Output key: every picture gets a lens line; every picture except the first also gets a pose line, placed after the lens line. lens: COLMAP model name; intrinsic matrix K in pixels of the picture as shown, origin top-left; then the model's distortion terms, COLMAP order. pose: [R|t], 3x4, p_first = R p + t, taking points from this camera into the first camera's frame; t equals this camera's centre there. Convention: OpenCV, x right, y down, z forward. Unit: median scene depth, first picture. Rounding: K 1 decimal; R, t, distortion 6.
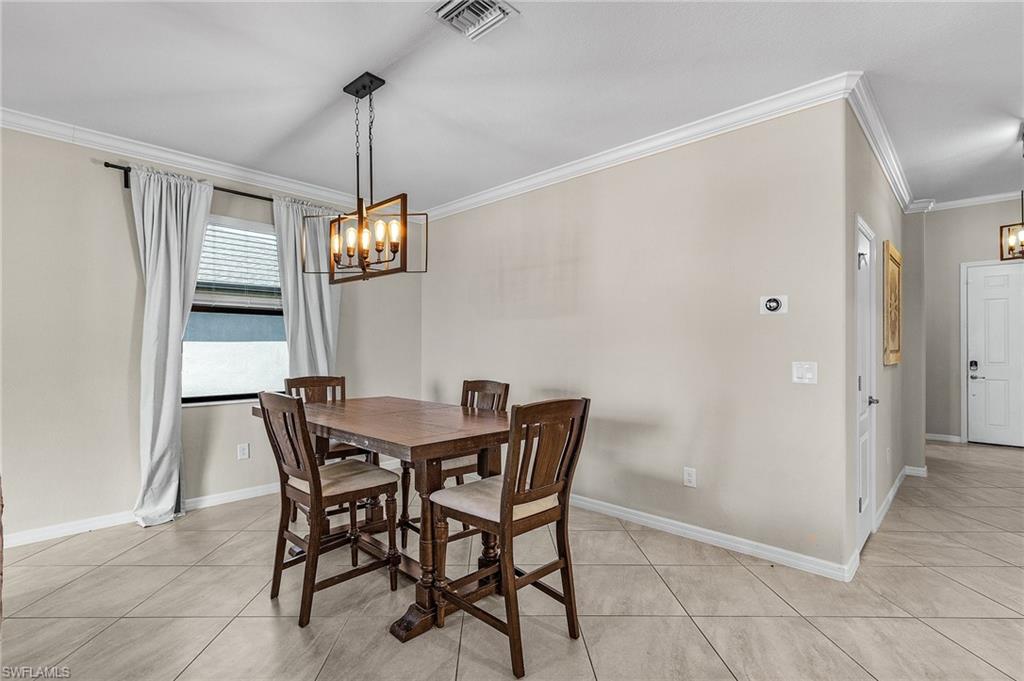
lens RADIAL K [[480.2, 0, 494.5], [0, 480.2, 348.0], [0, 0, 1]] dist [0.001113, -0.000053]
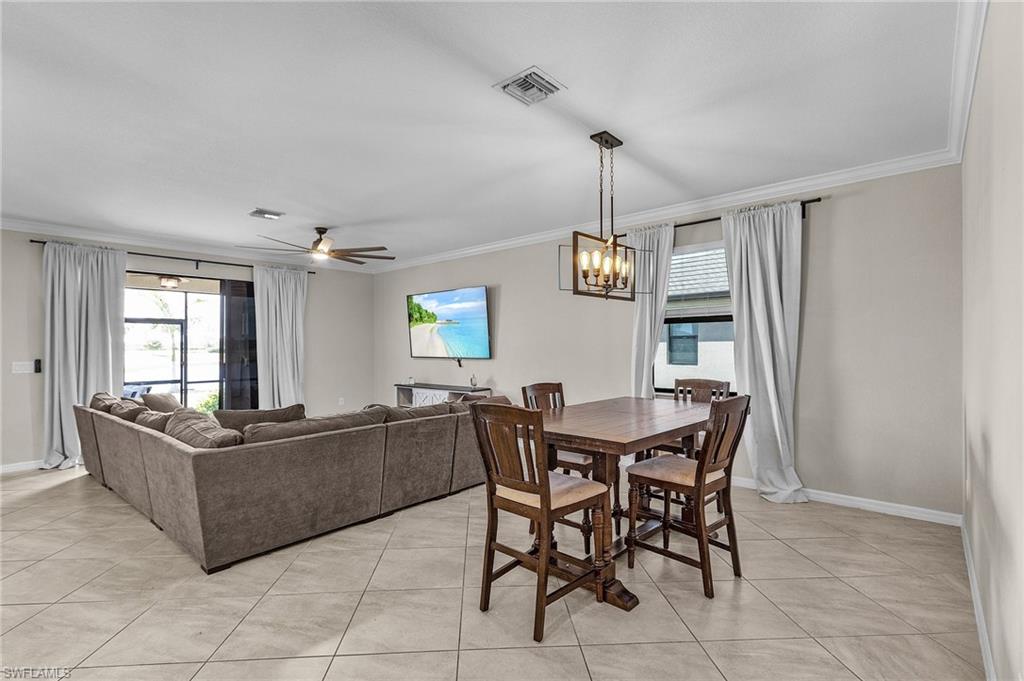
lens RADIAL K [[478.2, 0, 516.1], [0, 478.2, 342.7], [0, 0, 1]] dist [0.000846, 0.000516]
pose [[0.052179, -0.007340, -0.998611, 0.666880], [0.005632, 0.999959, -0.007055, -0.016566], [0.998622, -0.005256, 0.052219, 0.511129]]
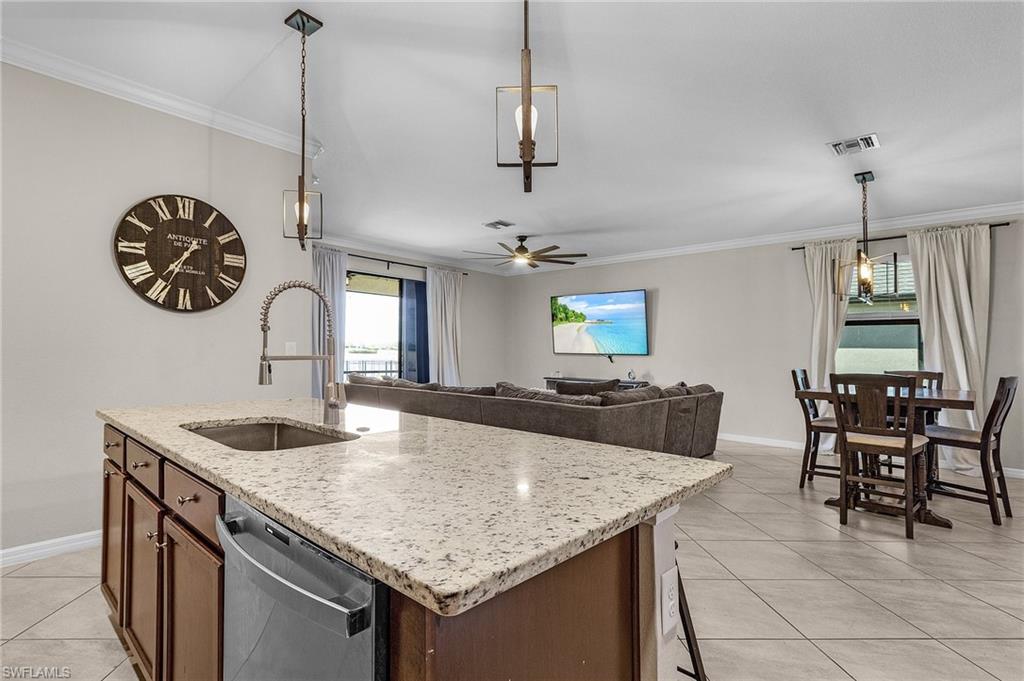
lens RADIAL K [[501.7, 0, 499.1], [0, 501.7, 337.7], [0, 0, 1]] dist [-0.000943, 0.000000]
pose [[0.025041, -0.030230, -0.999229, 0.933935], [-0.019270, 0.999342, -0.030716, 0.032069], [0.999501, 0.020025, 0.024442, -0.145686]]
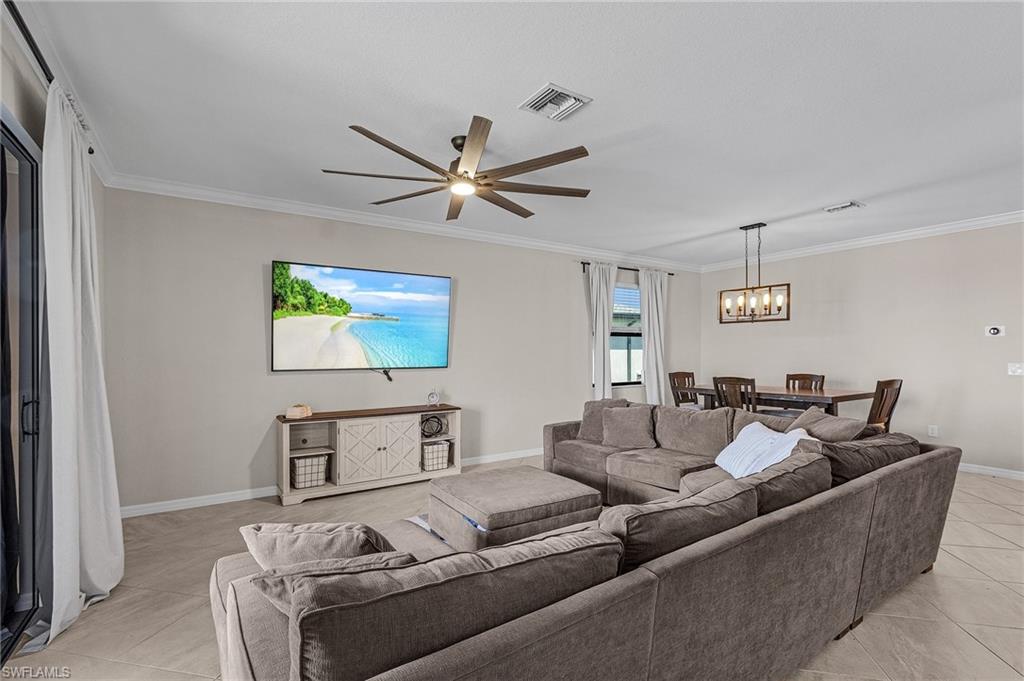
lens RADIAL K [[460.6, 0, 506.6], [0, 460.6, 354.2], [0, 0, 1]] dist [-0.002925, -0.000400]
pose [[0.975548, -0.002753, -0.219767, -0.615911], [0.004190, 0.999973, 0.006070, -0.017791], [0.219745, -0.006843, 0.975533, -0.801908]]
